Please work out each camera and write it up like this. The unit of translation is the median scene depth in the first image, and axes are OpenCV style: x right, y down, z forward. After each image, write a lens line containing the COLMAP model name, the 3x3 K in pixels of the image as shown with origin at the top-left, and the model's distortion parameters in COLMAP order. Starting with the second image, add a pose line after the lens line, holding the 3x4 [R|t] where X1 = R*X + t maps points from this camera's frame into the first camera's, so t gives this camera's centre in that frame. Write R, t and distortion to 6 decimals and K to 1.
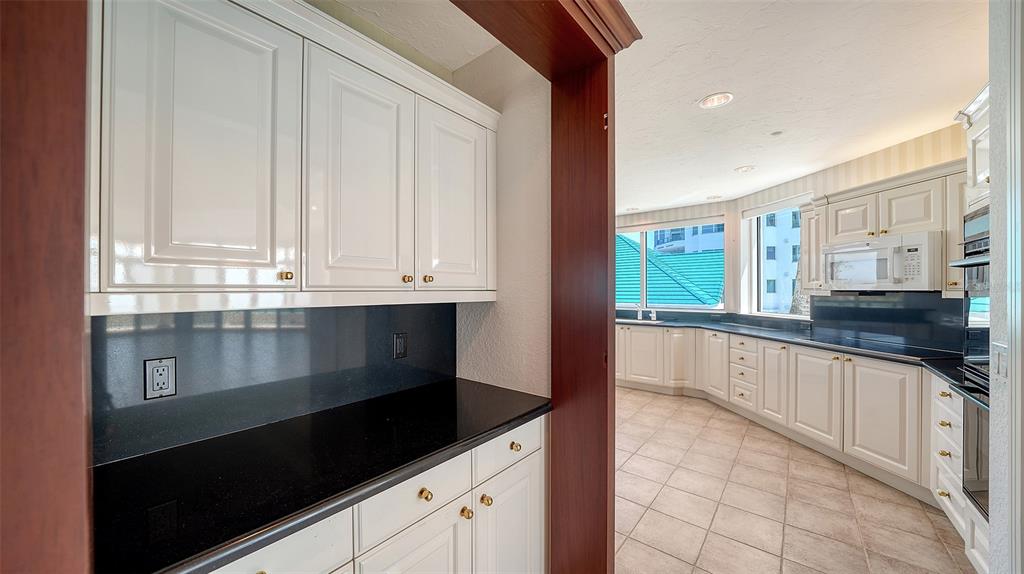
lens RADIAL K [[359.0, 0, 513.4], [0, 359.0, 291.4], [0, 0, 1]] dist [-0.000463, 0.000005]
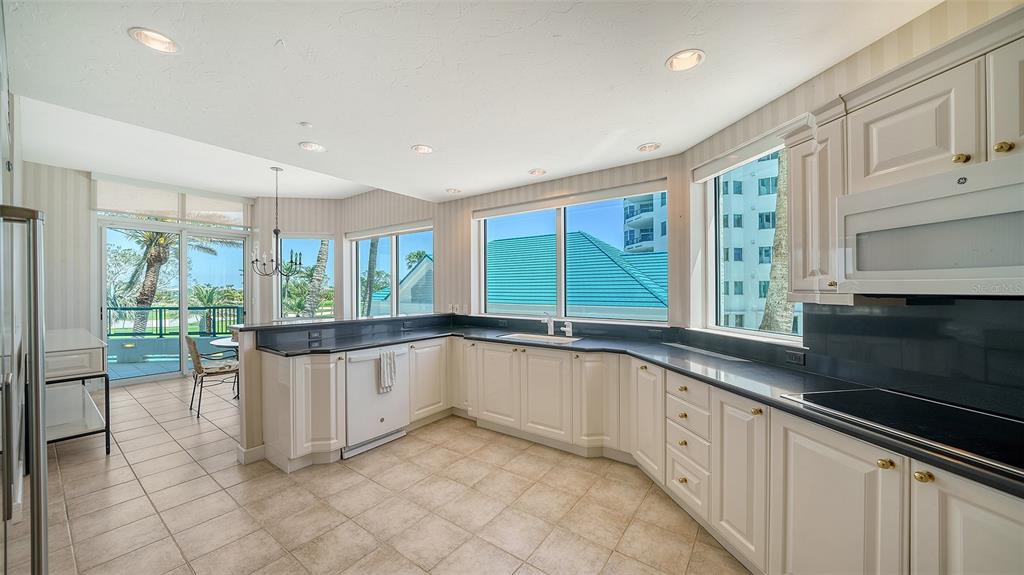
lens RADIAL K [[356.3, 0, 509.5], [0, 356.3, 289.1], [0, 0, 1]] dist [-0.008868, 0.000089]
pose [[0.998790, 0.002970, 0.049094, 0.281175], [-0.002524, 0.999955, -0.009149, -0.002759], [-0.049119, 0.009014, 0.998752, 0.384659]]
